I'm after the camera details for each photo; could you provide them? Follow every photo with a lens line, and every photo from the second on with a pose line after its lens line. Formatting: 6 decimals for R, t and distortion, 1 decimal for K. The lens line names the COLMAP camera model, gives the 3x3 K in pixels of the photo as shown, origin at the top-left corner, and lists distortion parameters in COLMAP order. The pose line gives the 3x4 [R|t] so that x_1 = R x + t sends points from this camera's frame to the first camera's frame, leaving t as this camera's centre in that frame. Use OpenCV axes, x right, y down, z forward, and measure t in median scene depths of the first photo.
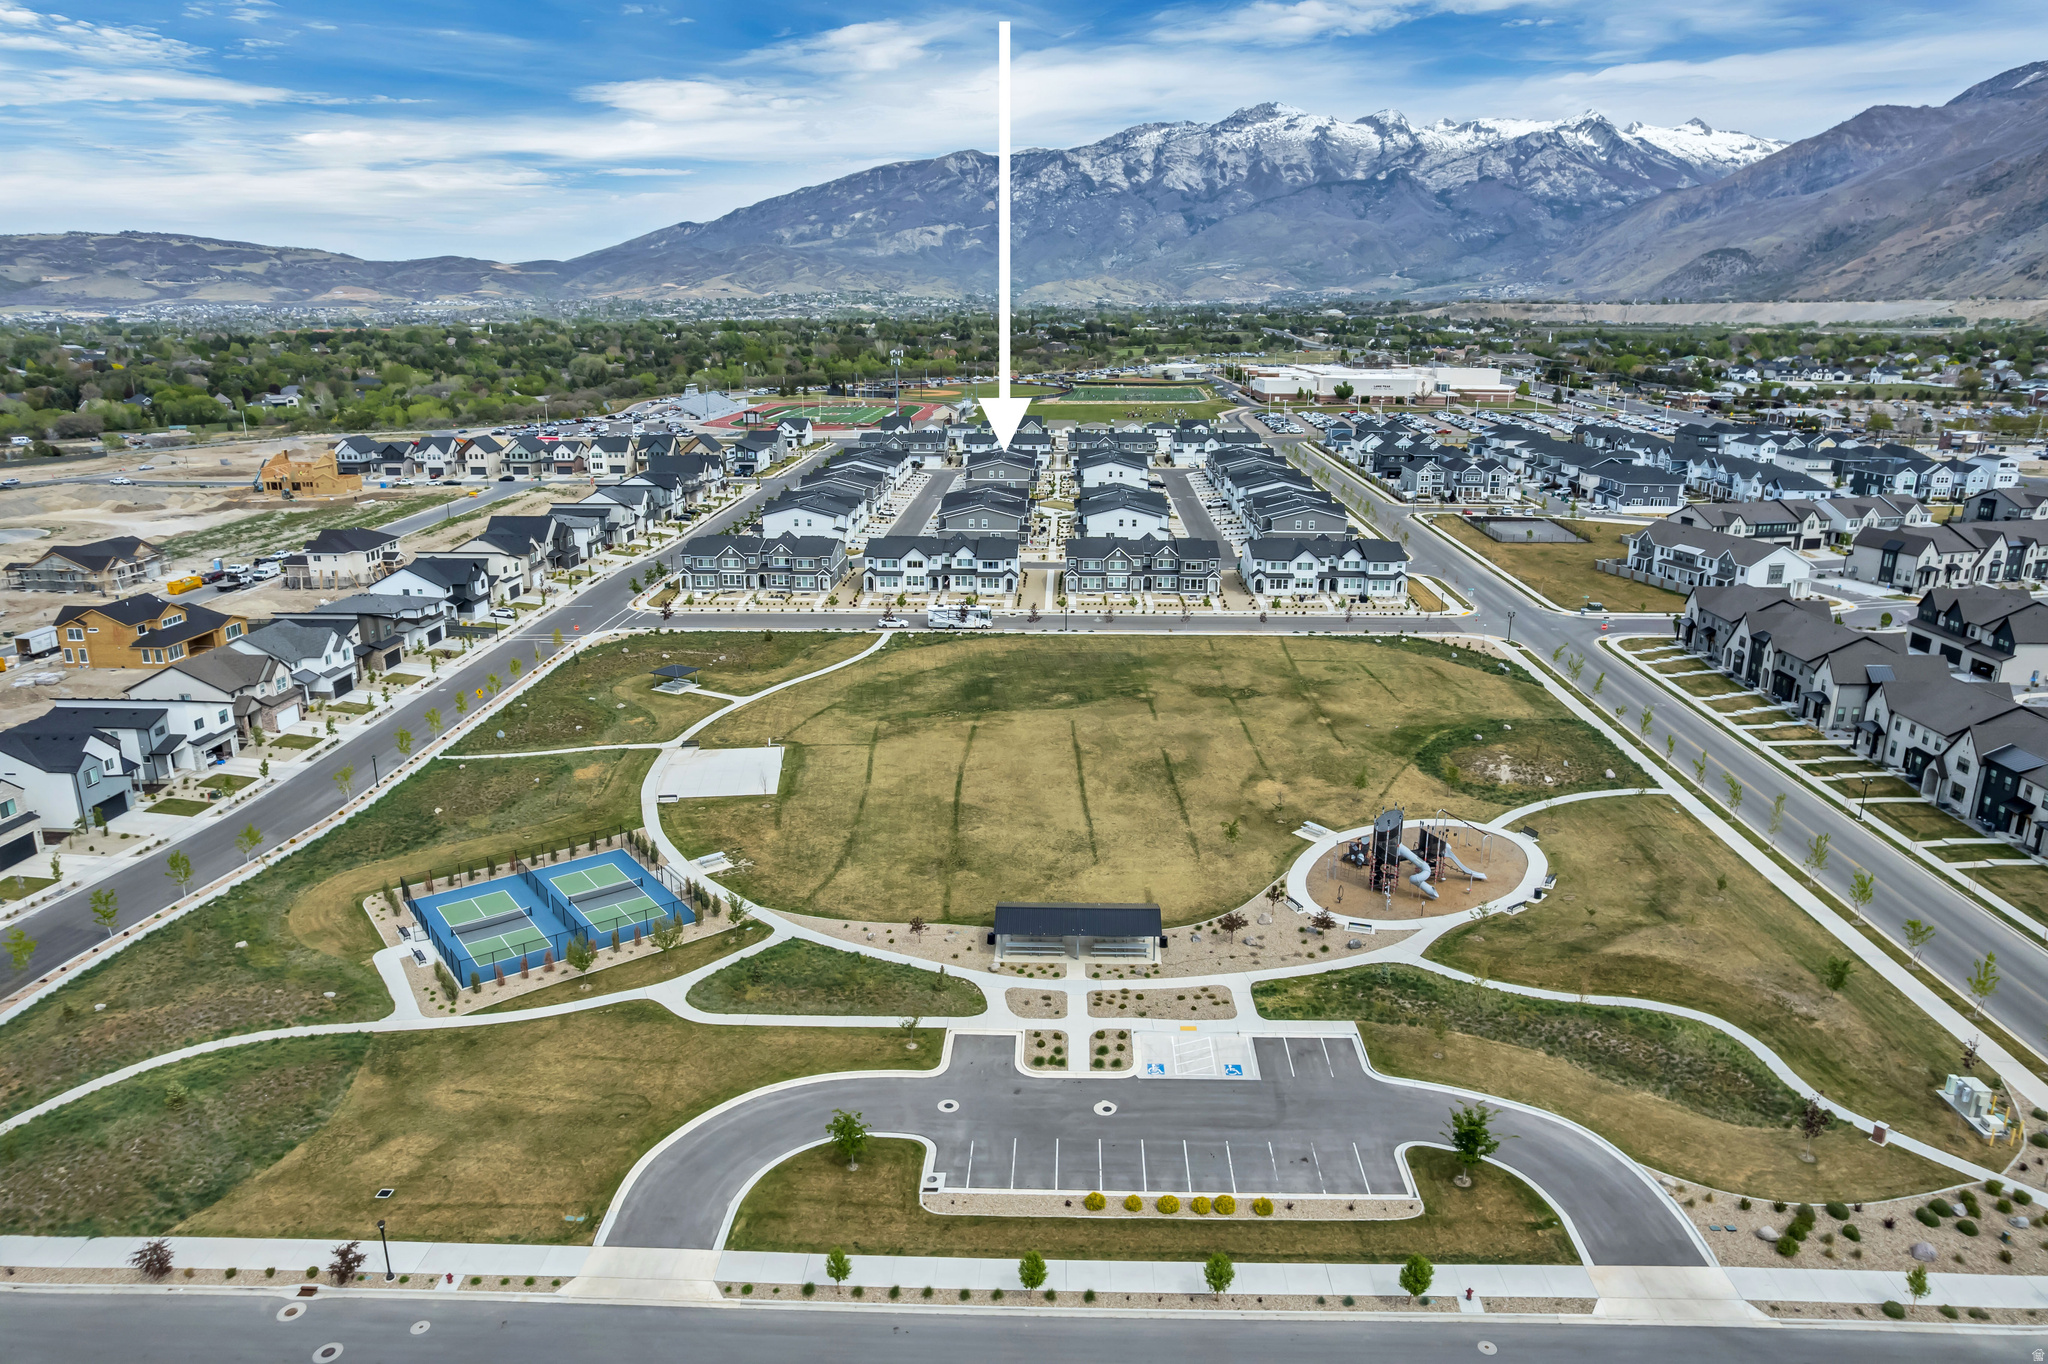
lens RADIAL K [[1311.3, 0, 1030.8], [0, 1311.3, 669.9], [0, 0, 1]] dist [-0.079785, 0.073057]
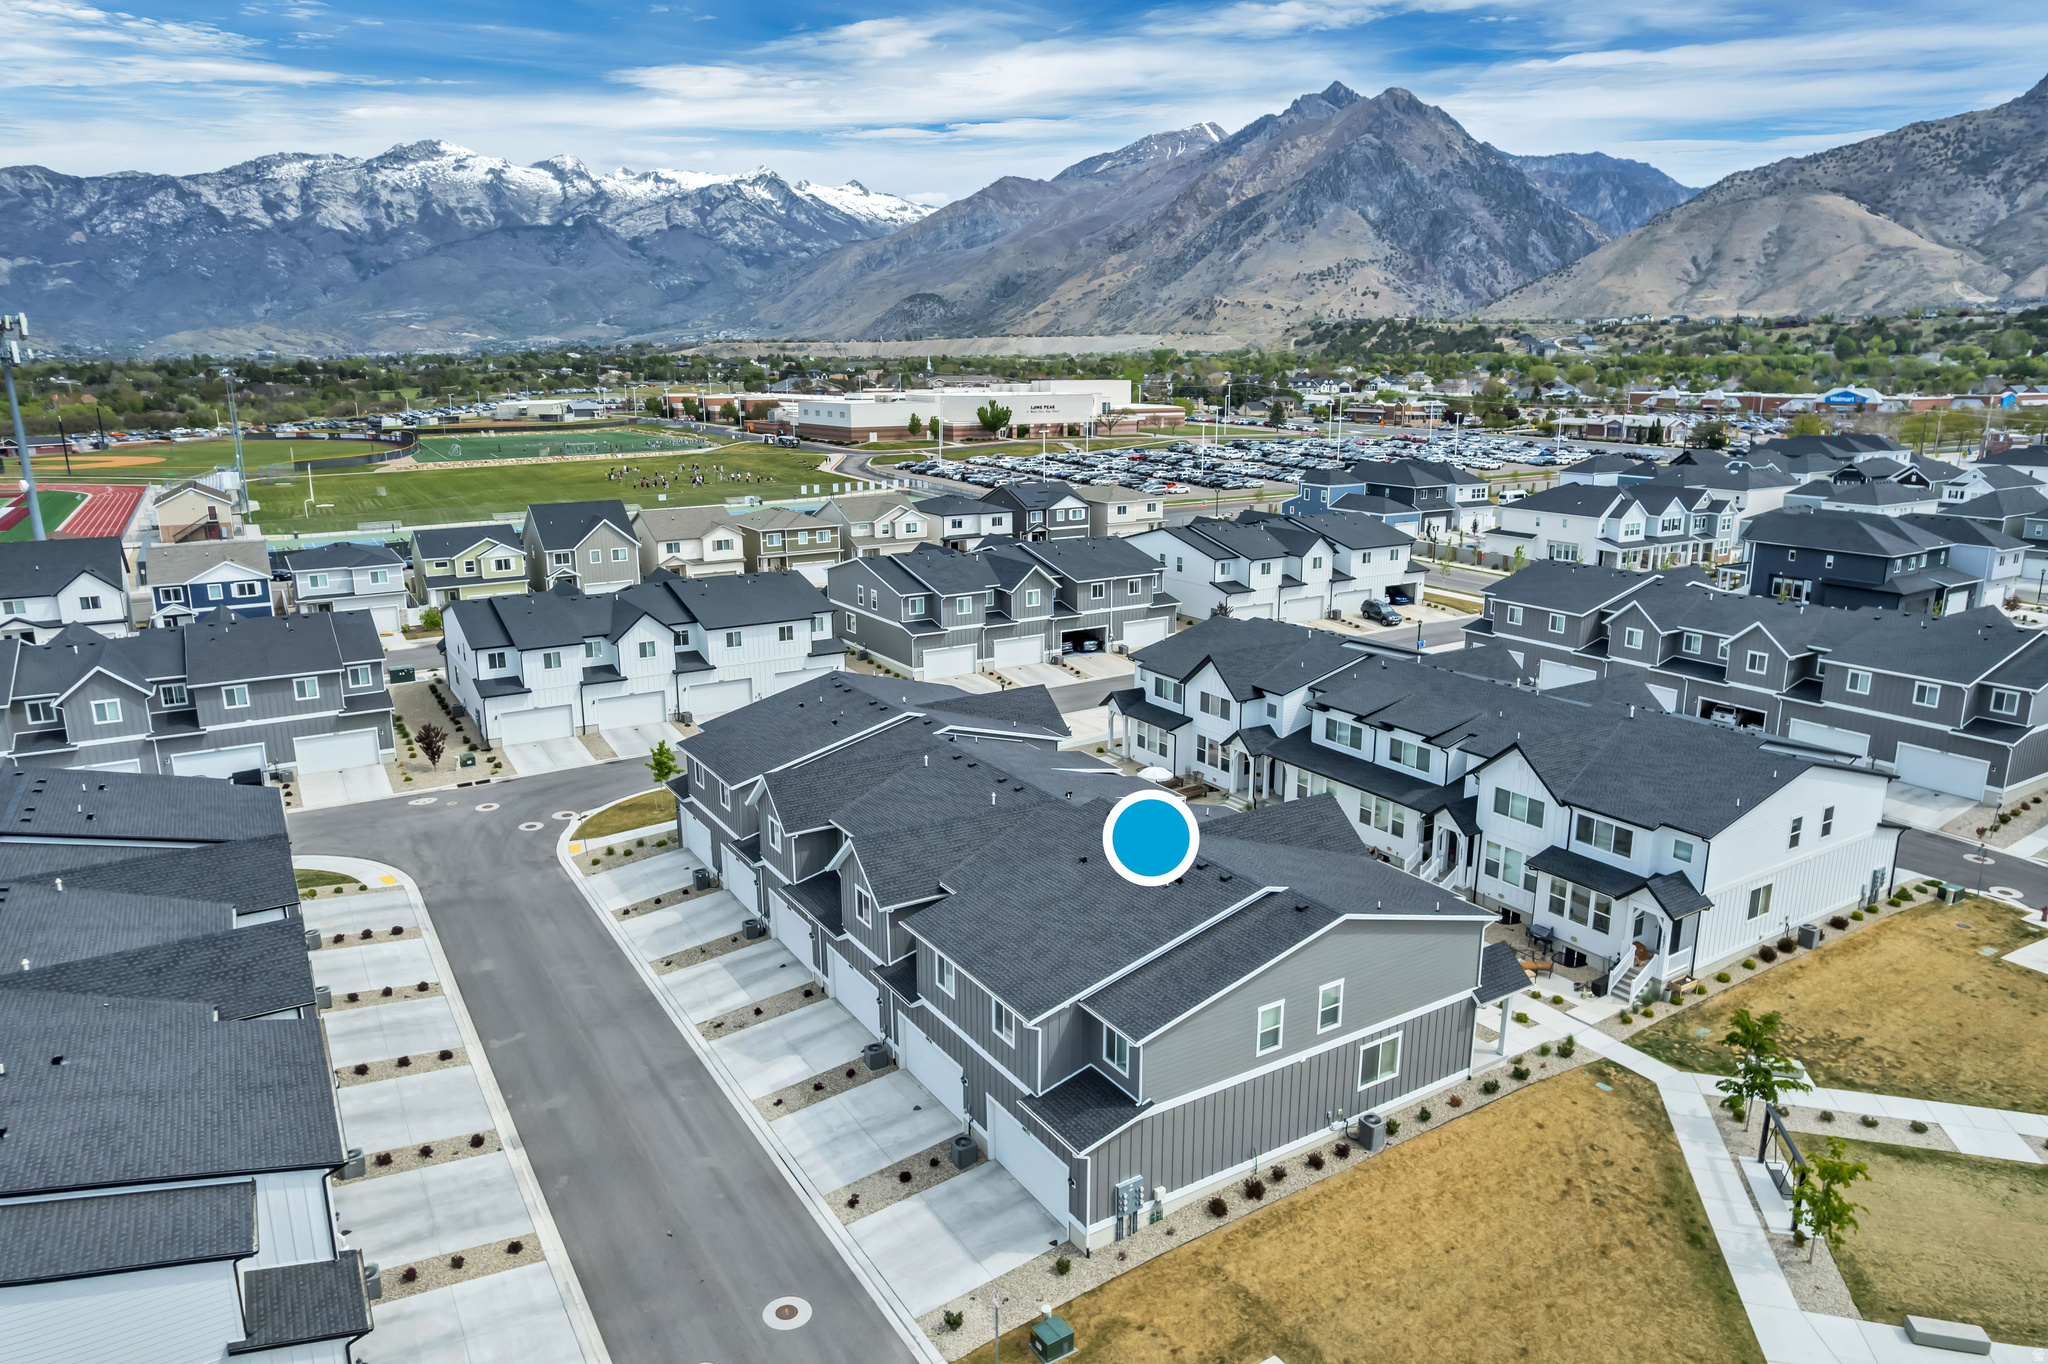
lens RADIAL K [[1311.3, 0, 1033.2], [0, 1311.3, 676.4], [0, 0, 1]] dist [-0.079785, 0.073057]
pose [[0.832078, -0.135942, 0.537741, -0.012144], [0.153578, 0.988062, 0.012143, -0.020883], [-0.532972, 0.072481, 0.843022, 0.101456]]
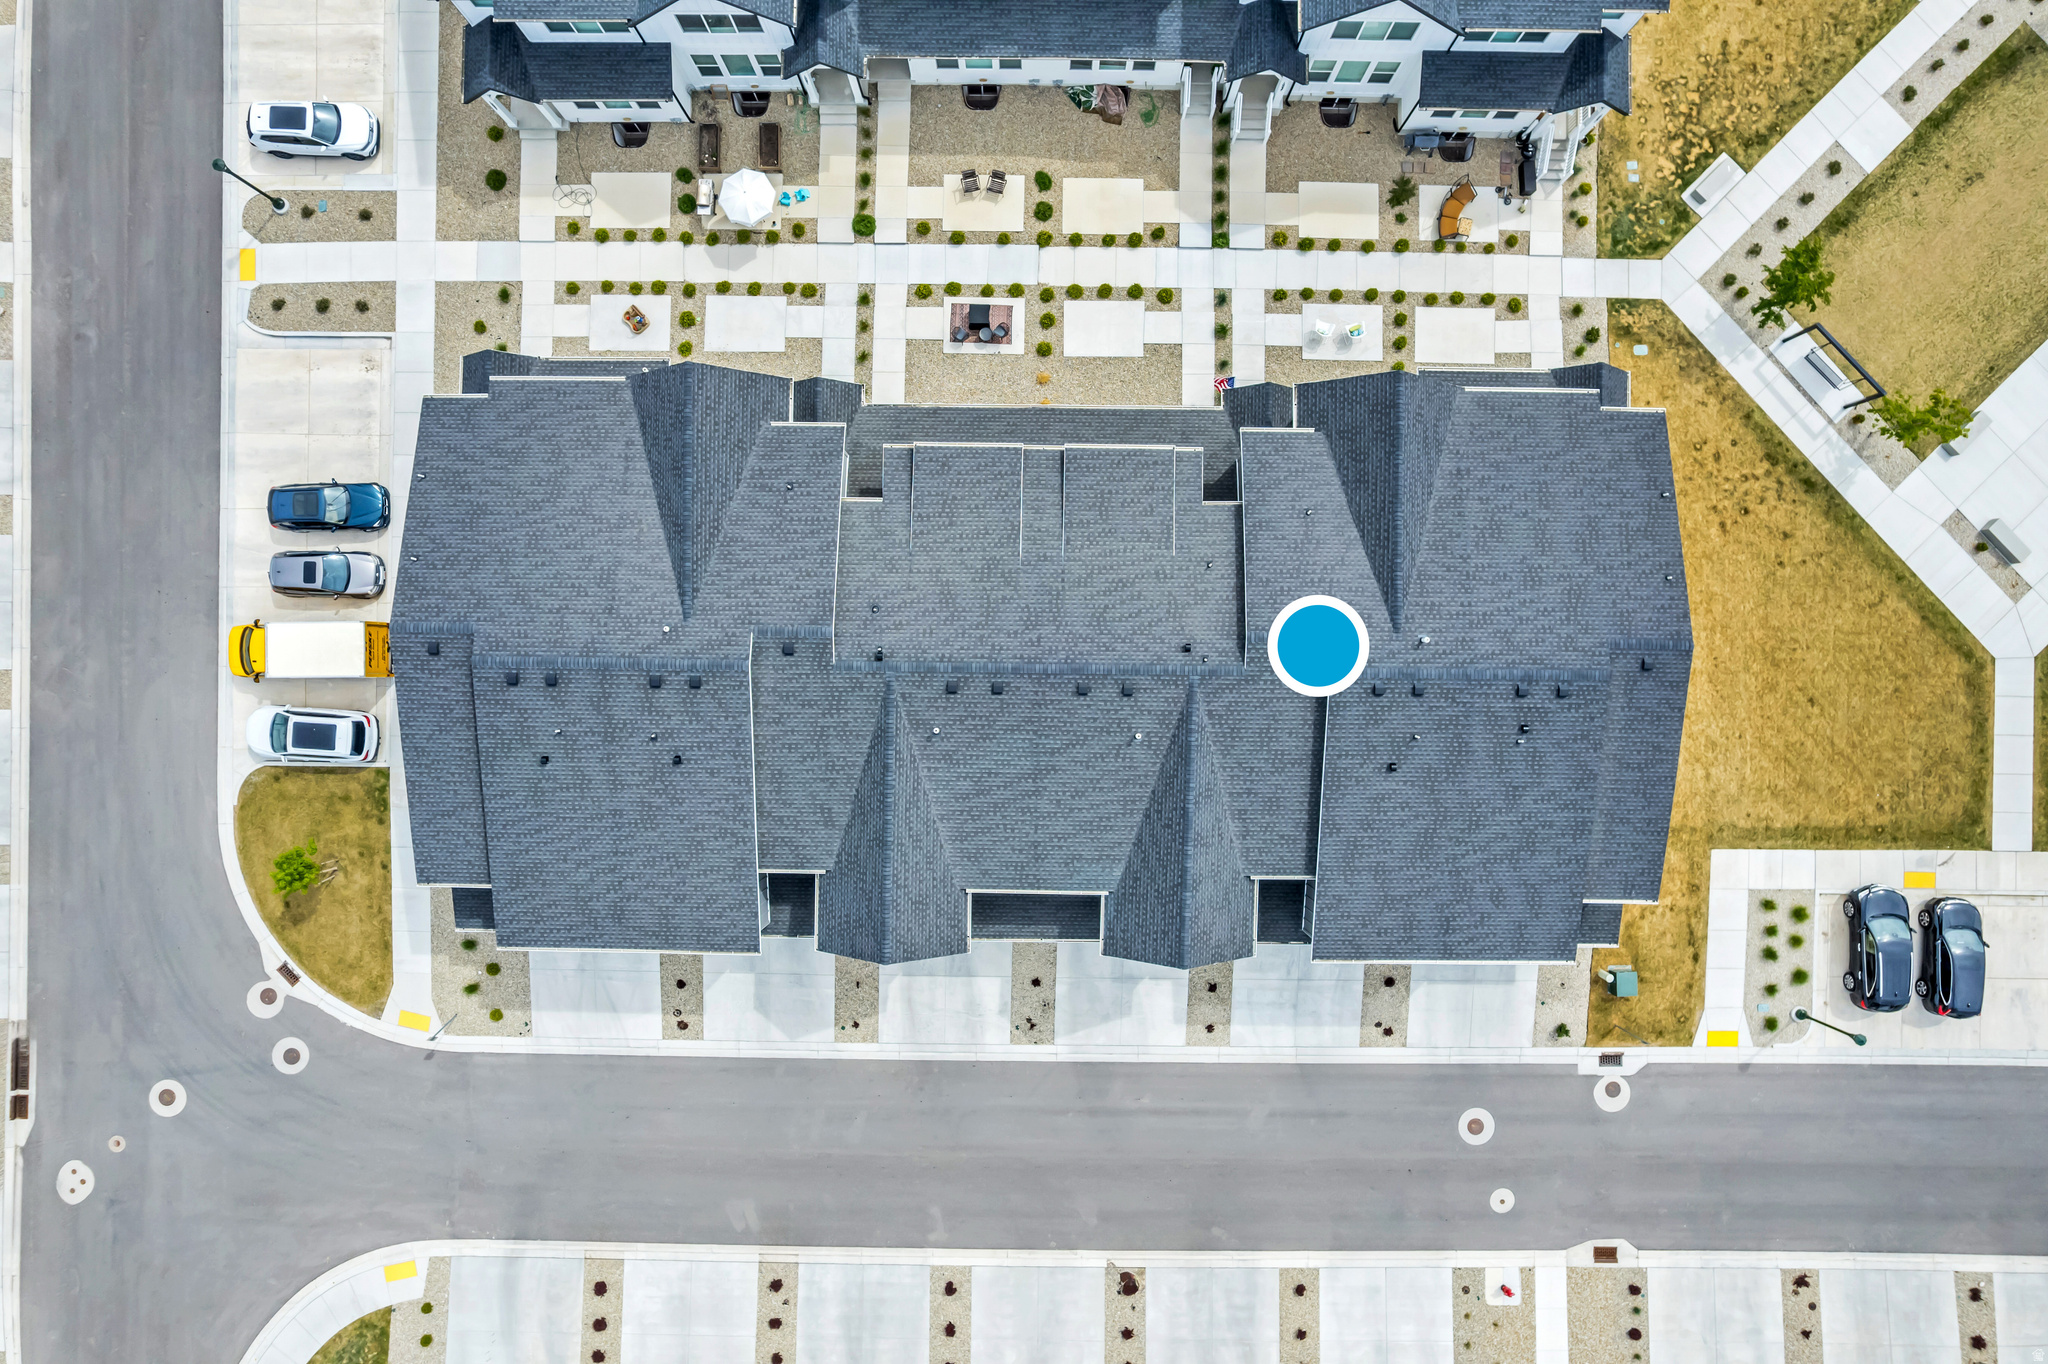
lens RADIAL K [[1311.3, 0, 1030.2], [0, 1311.3, 683.5], [0, 0, 1]] dist [-0.079785, 0.073057]
pose [[-0.018154, -0.999834, 0.001837, -0.002730], [0.268628, -0.003108, 0.963239, -0.032190], [-0.963073, 0.017980, 0.268640, 0.114337]]
